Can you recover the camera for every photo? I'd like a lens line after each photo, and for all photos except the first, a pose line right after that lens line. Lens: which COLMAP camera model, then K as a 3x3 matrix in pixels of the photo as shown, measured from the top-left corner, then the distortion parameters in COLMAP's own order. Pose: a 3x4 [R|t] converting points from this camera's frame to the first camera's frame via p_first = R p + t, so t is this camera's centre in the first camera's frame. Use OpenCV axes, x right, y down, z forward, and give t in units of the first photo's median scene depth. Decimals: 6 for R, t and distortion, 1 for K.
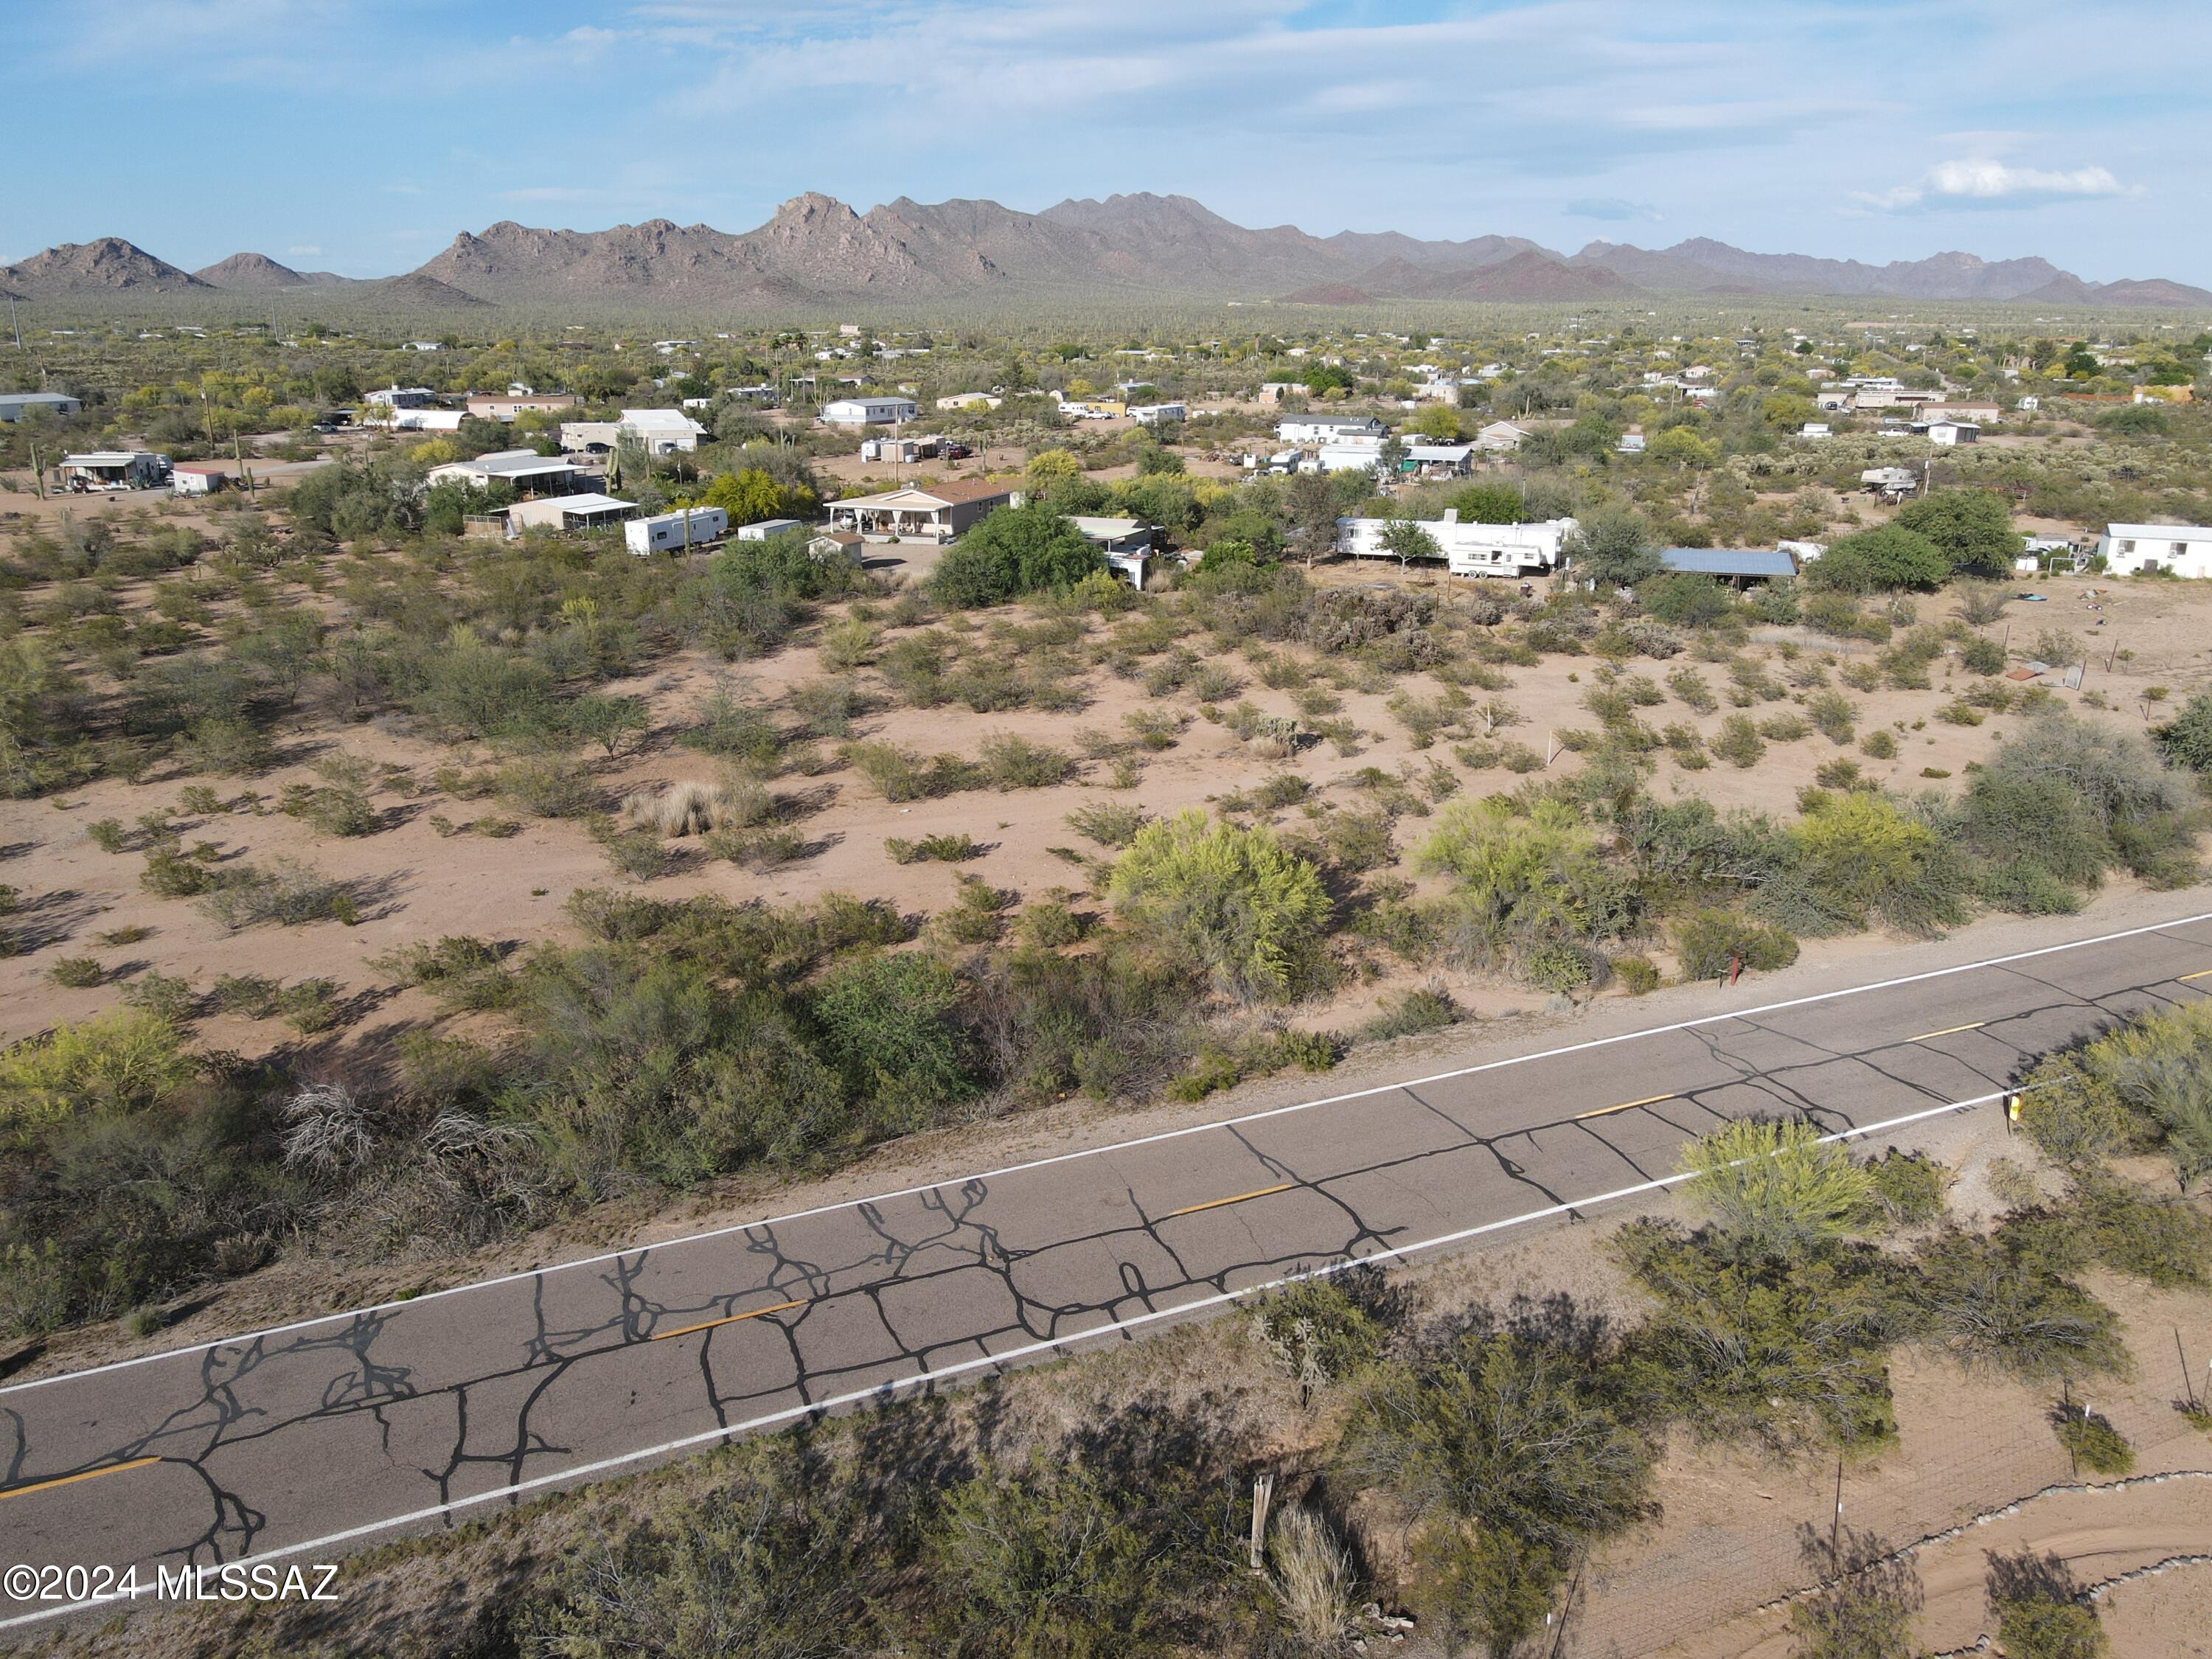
lens RADIAL K [[1598.1, 0, 1087.6], [0, 1598.1, 830.8], [0, 0, 1]] dist [0.002265, 0.043231]
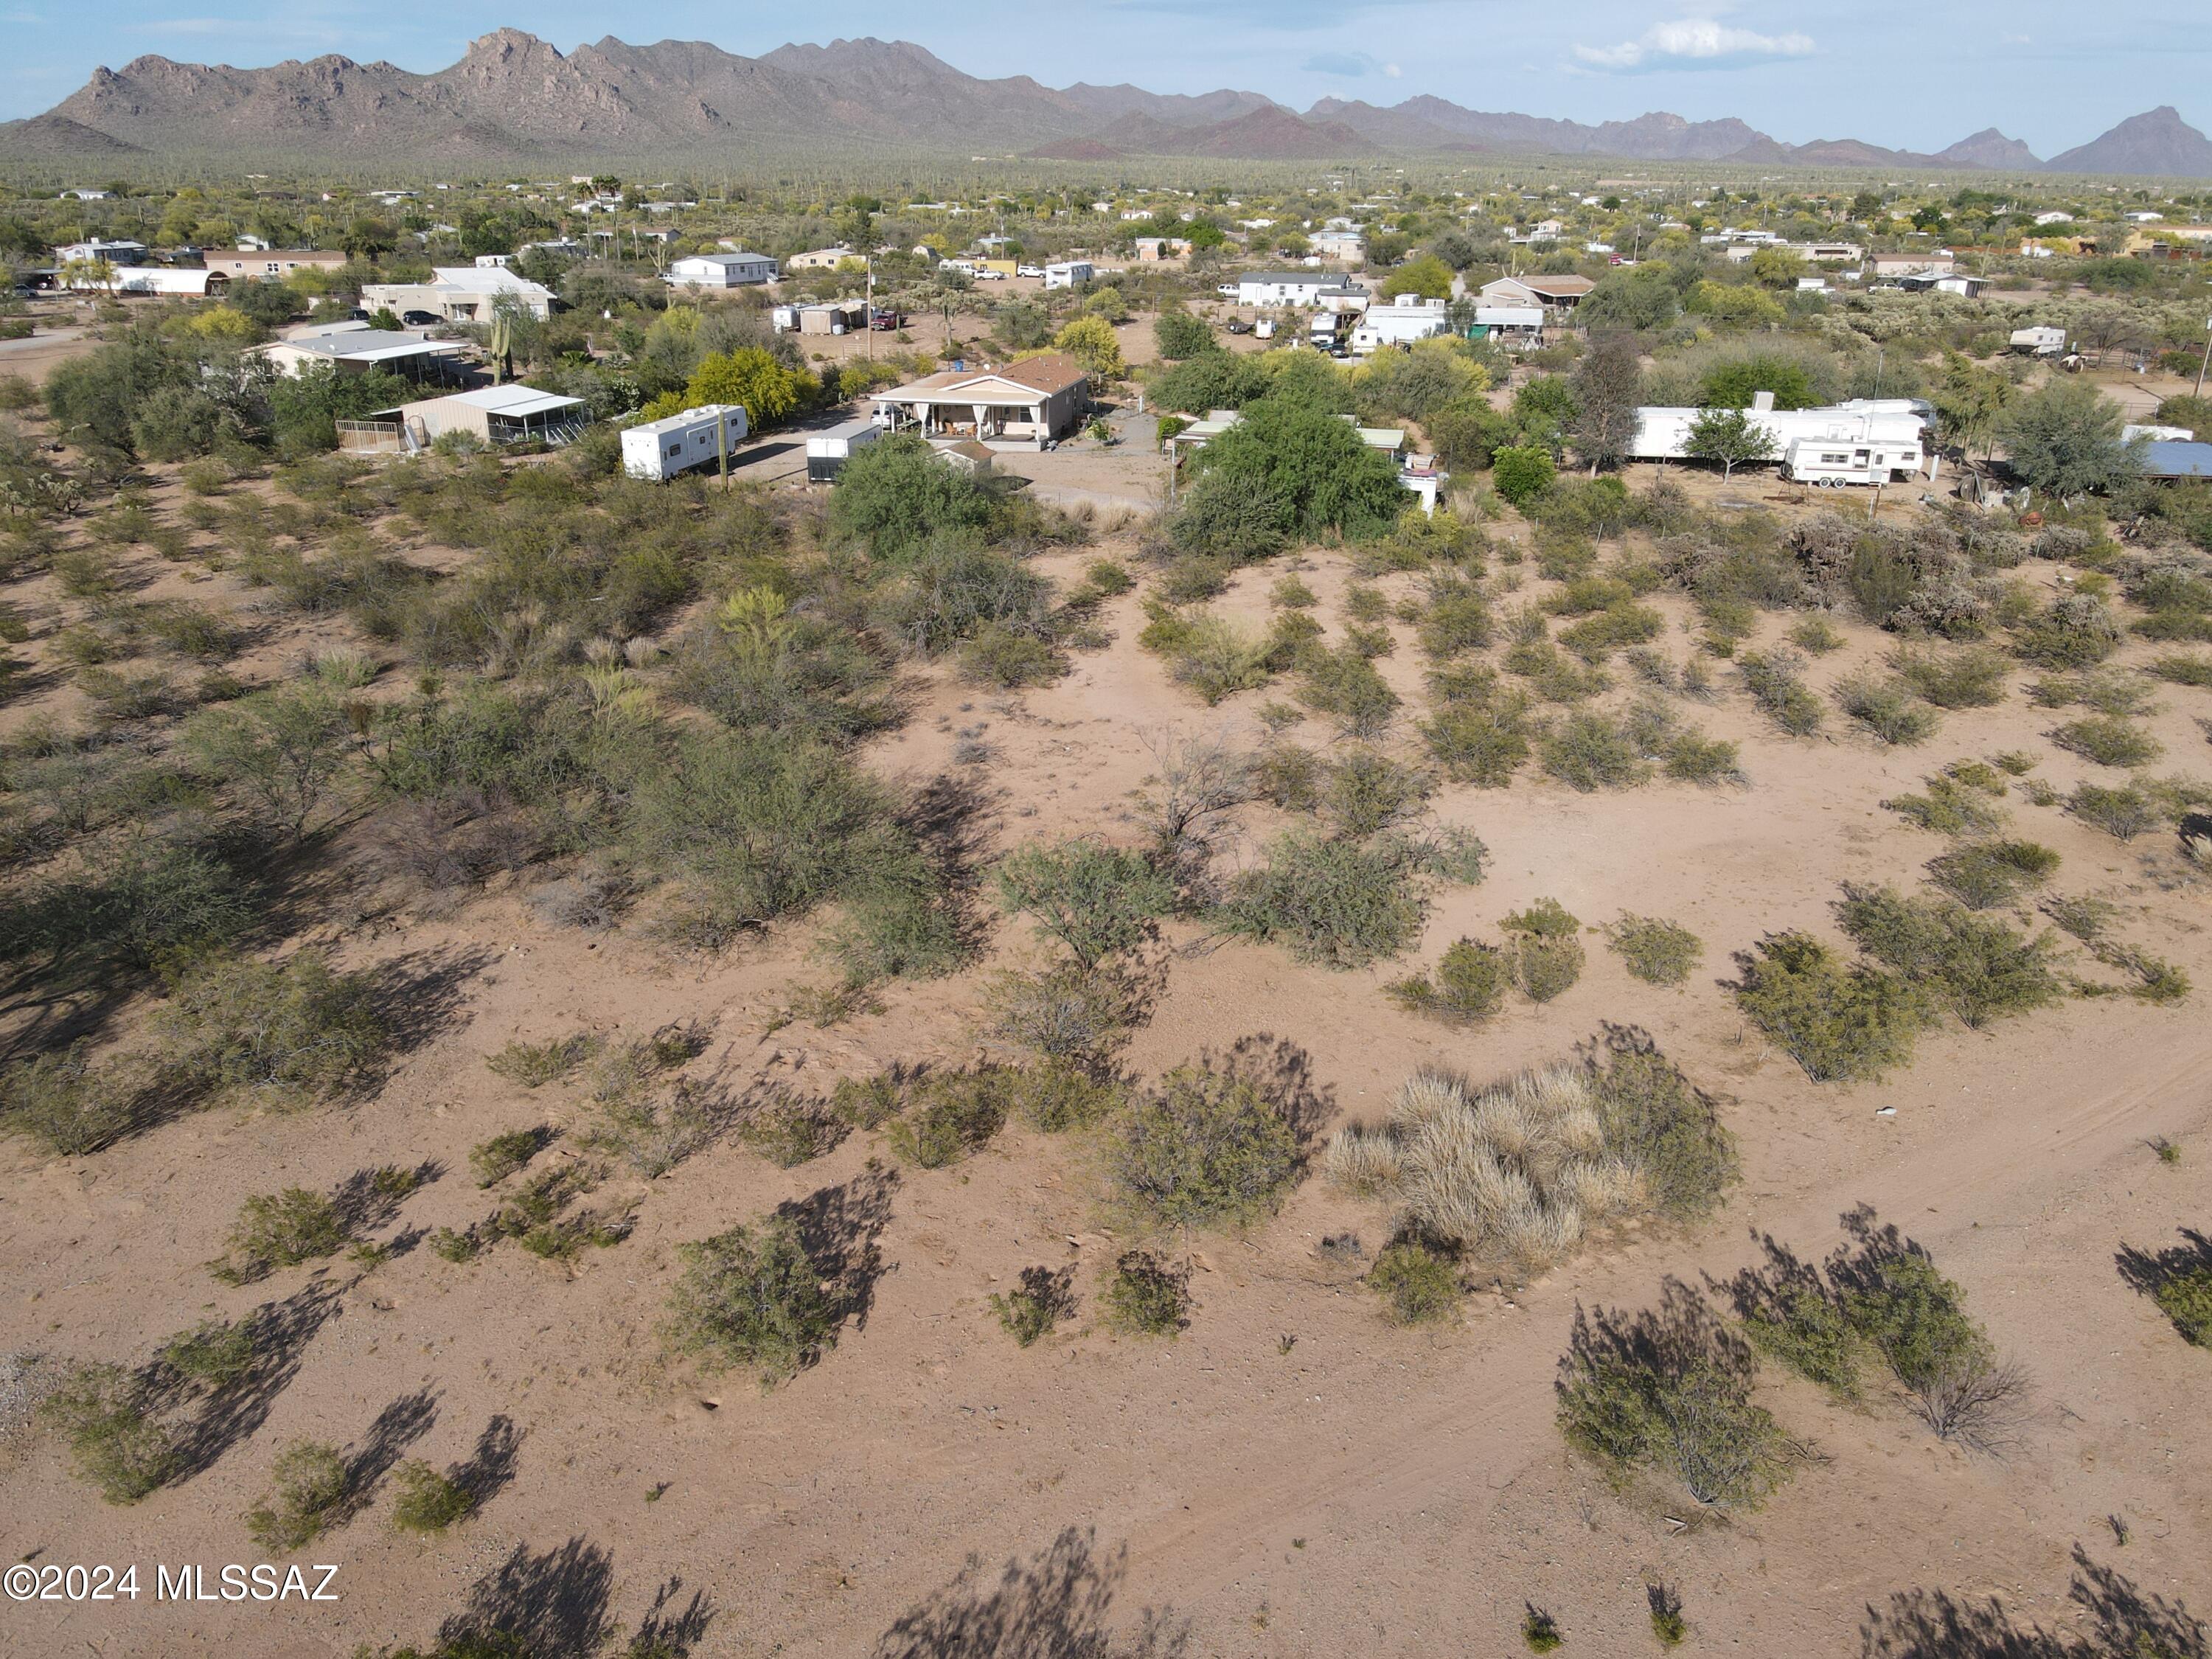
lens RADIAL K [[1595.6, 0, 1087.2], [0, 1595.6, 839.4], [0, 0, 1]] dist [0.017197, 0.011960]
pose [[0.987628, -0.056915, 0.146124, -0.183445], [0.044608, 0.995282, 0.086159, -0.063701], [-0.150338, -0.078574, 0.985507, 0.260777]]
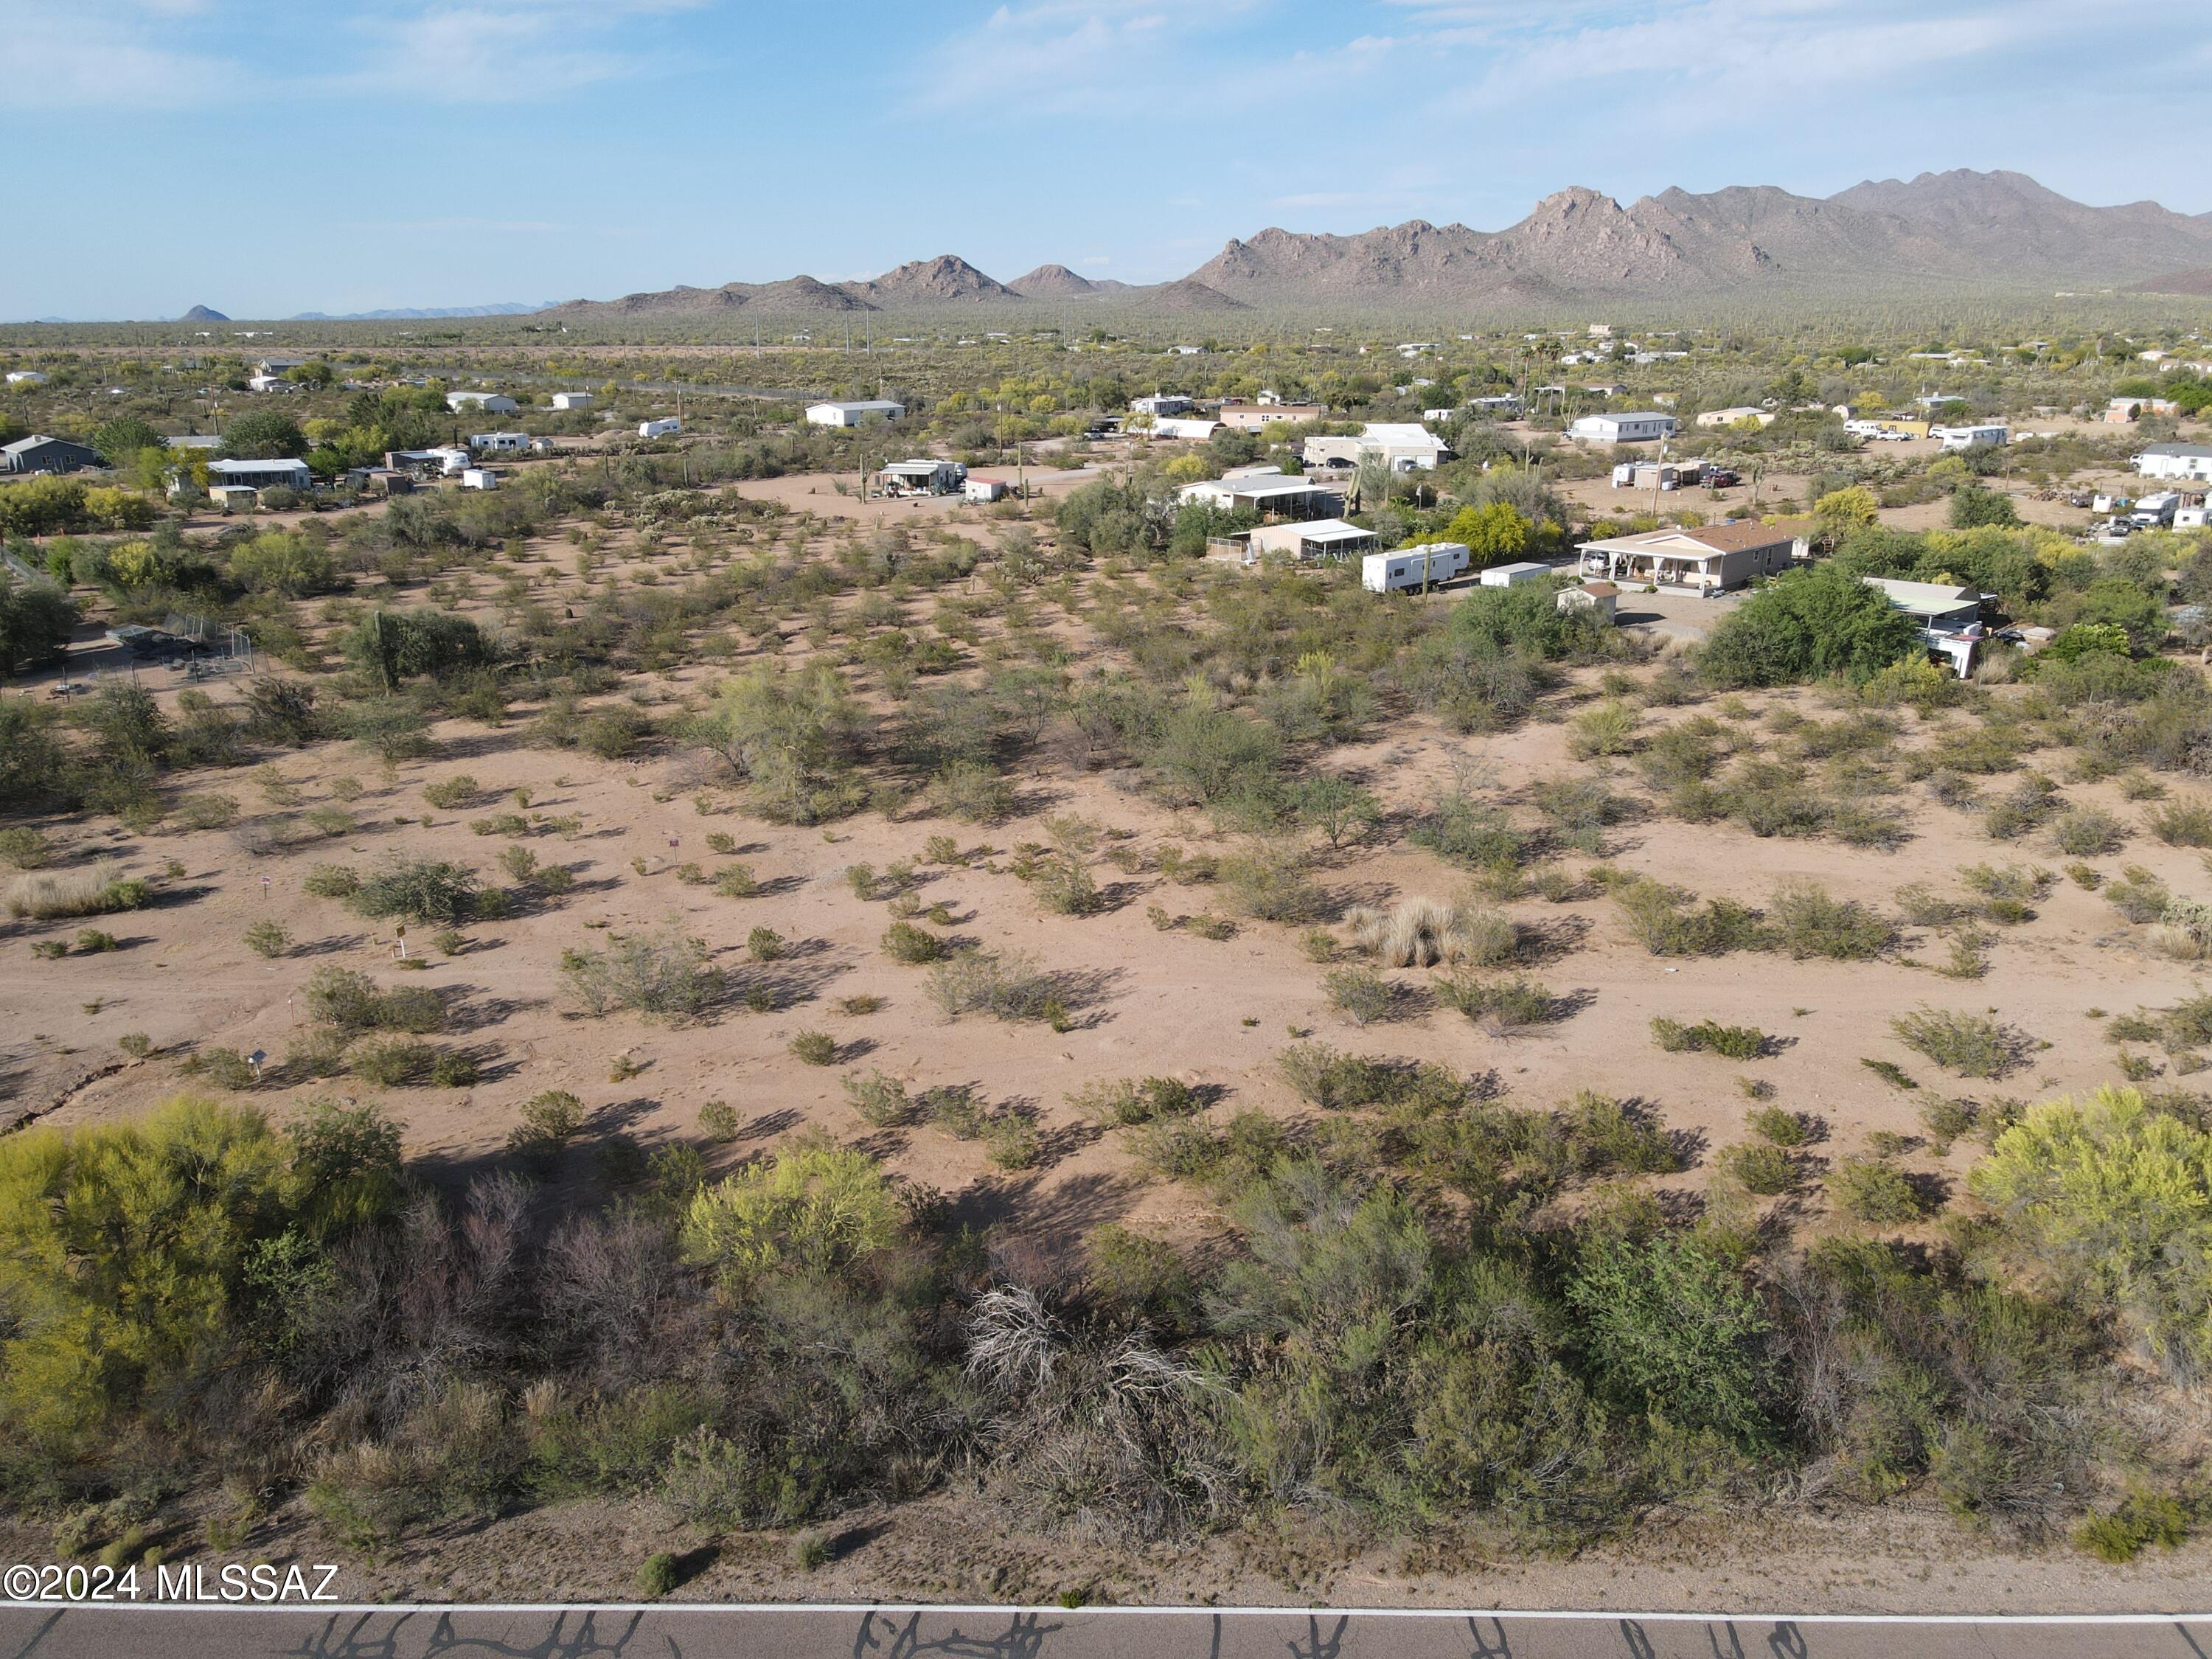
lens RADIAL K [[1599.5, 0, 1098.3], [0, 1599.5, 835.9], [0, 0, 1]] dist [-0.006912, 0.064581]
pose [[0.909422, 0.123615, -0.397077, -0.028105], [-0.122083, 0.992089, 0.029243, -0.031362], [0.397551, 0.021882, 0.917319, 0.049431]]
